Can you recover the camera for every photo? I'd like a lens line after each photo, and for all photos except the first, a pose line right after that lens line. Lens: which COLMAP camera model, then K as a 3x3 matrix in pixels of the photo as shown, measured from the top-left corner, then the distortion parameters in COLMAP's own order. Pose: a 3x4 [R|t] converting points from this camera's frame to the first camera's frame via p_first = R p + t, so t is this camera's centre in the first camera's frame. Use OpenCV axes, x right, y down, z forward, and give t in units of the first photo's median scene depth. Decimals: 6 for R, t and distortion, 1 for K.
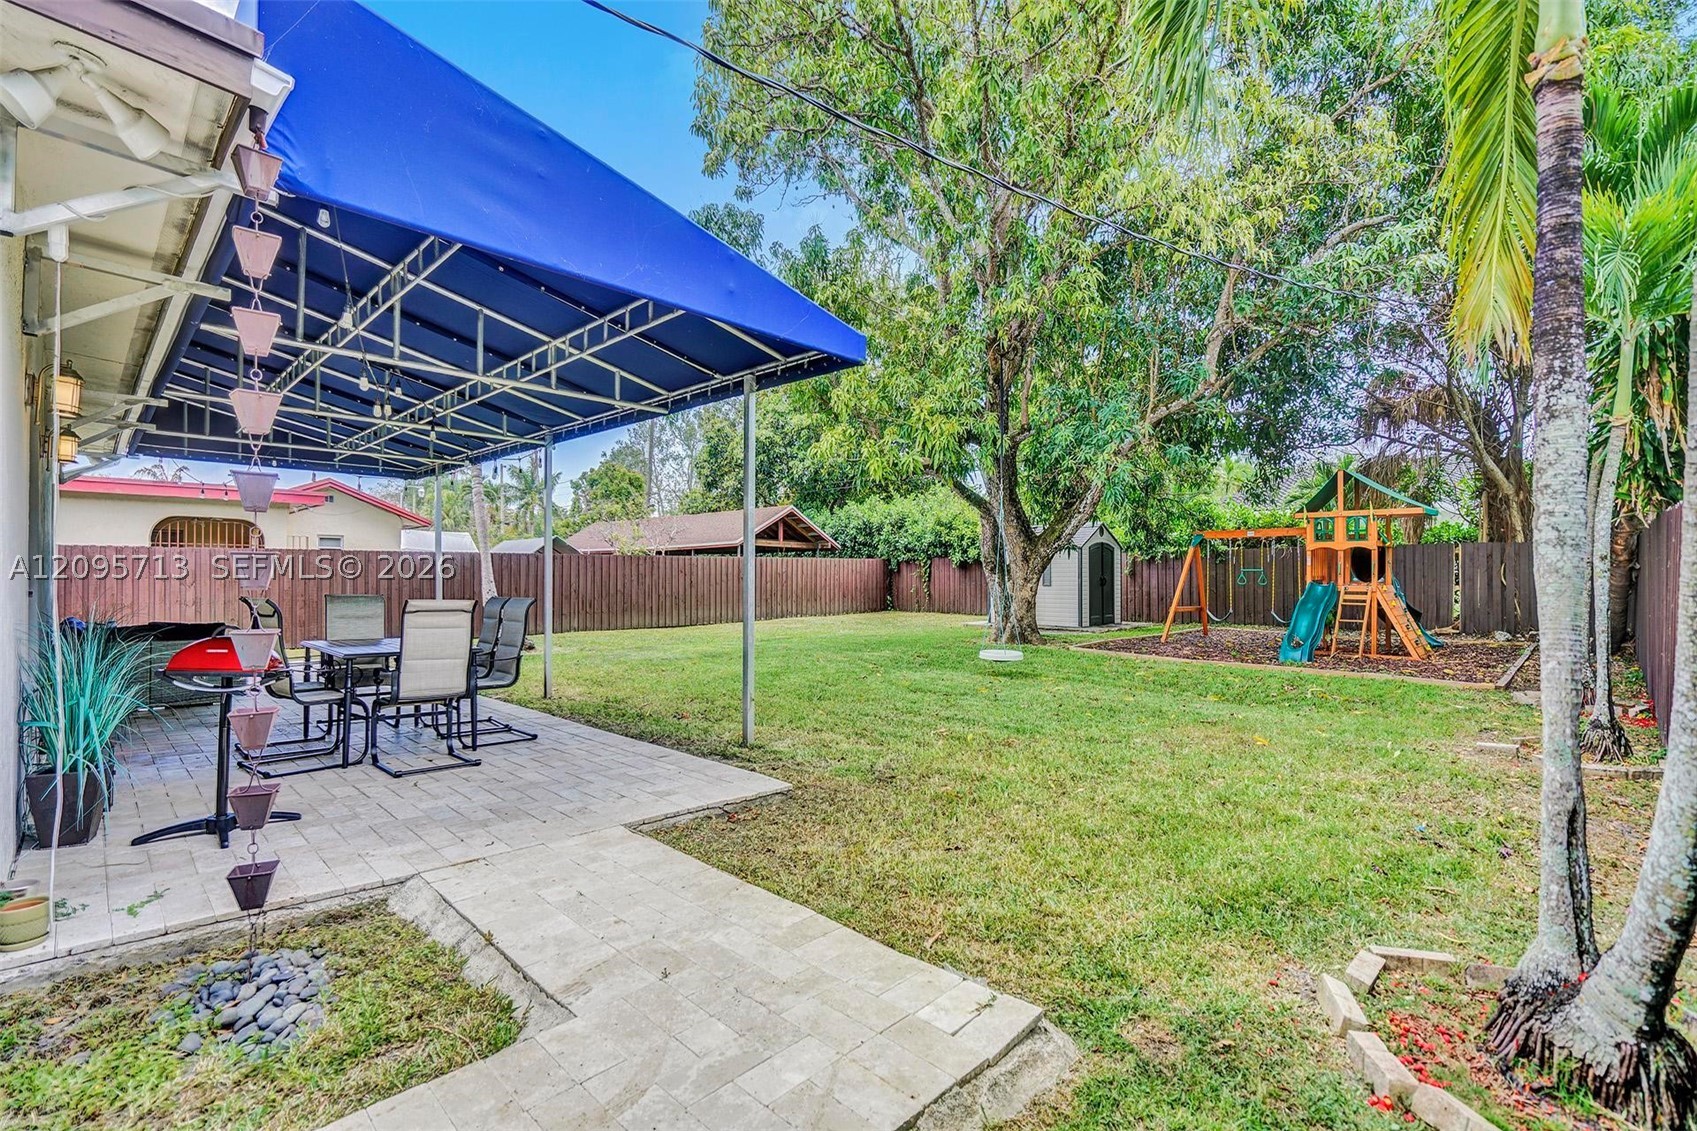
lens RADIAL K [[751.4, 0, 847.8], [0, 751.4, 578.6], [0, 0, 1]] dist [-0.000397, 0.000171]
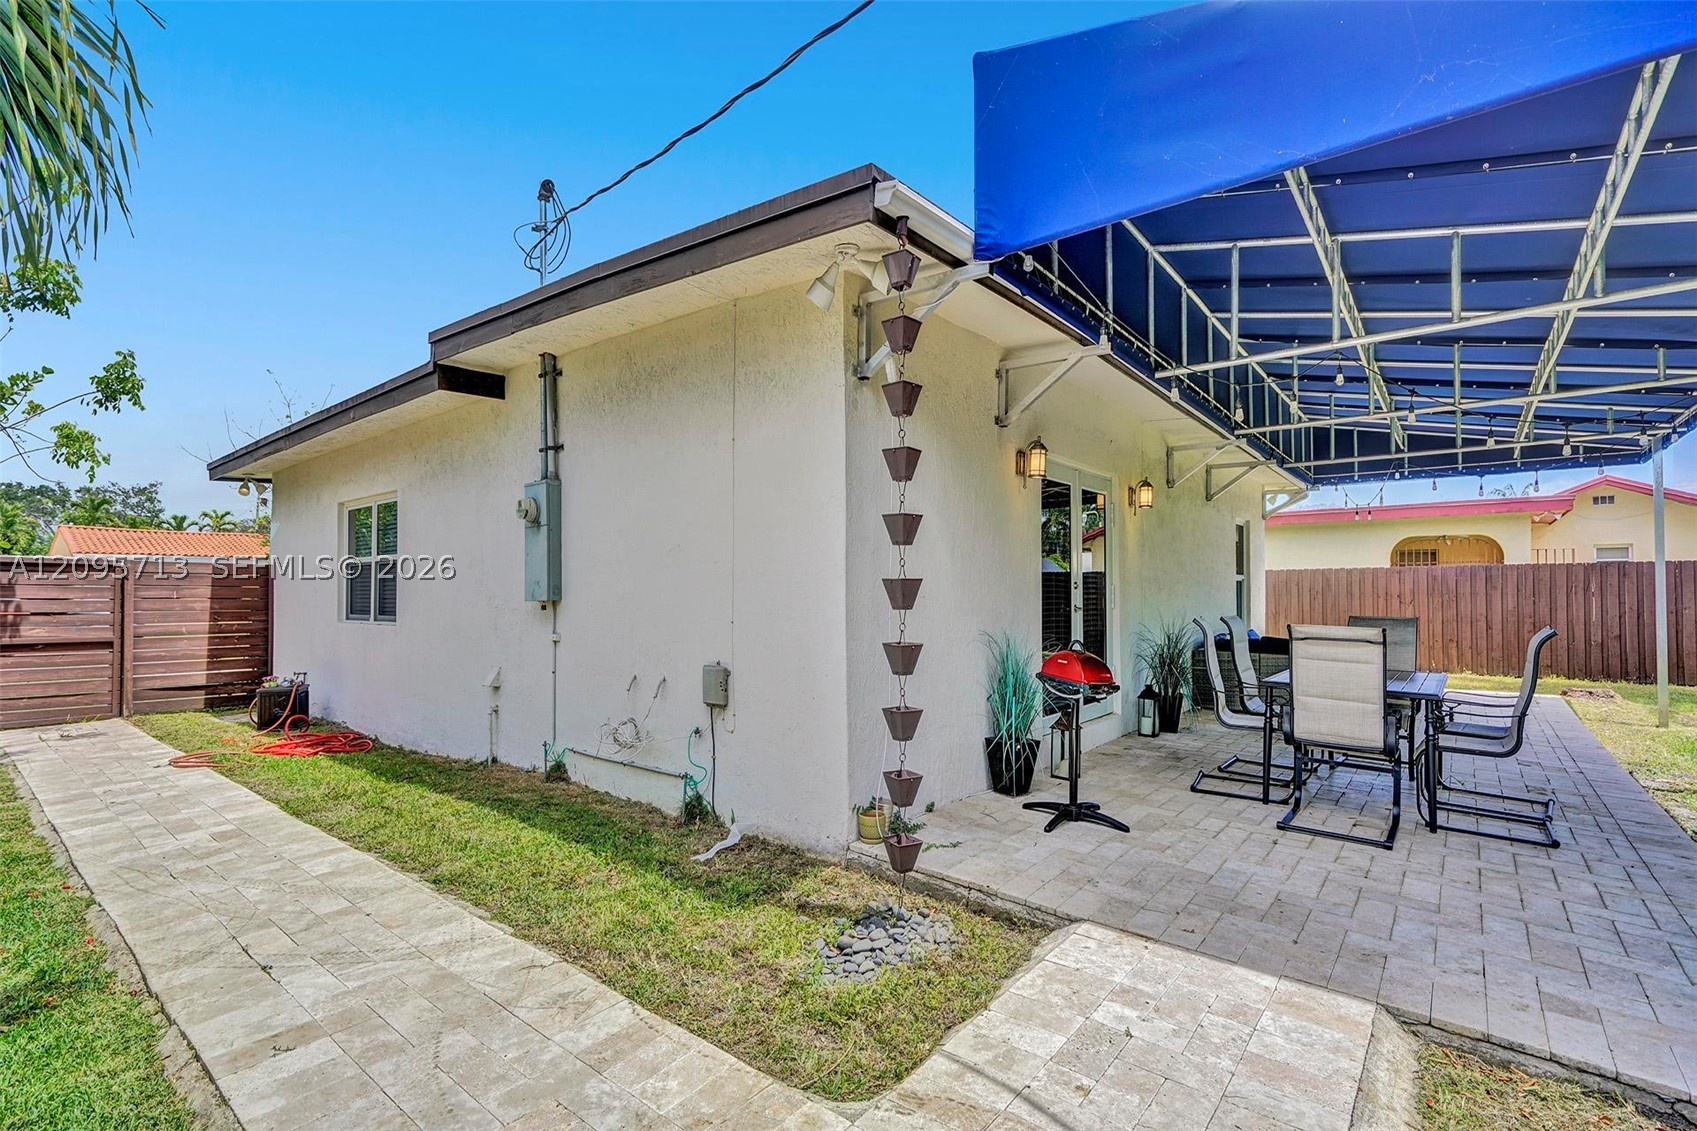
lens RADIAL K [[761.7, 0, 851.3], [0, 761.7, 583.6], [0, 0, 1]] dist [-0.001259, -0.000095]
pose [[0.095475, -0.018383, -0.995262, 0.275184], [0.001687, 0.999831, -0.018306, -0.003932], [0.995430, 0.000069, 0.095489, 0.501390]]
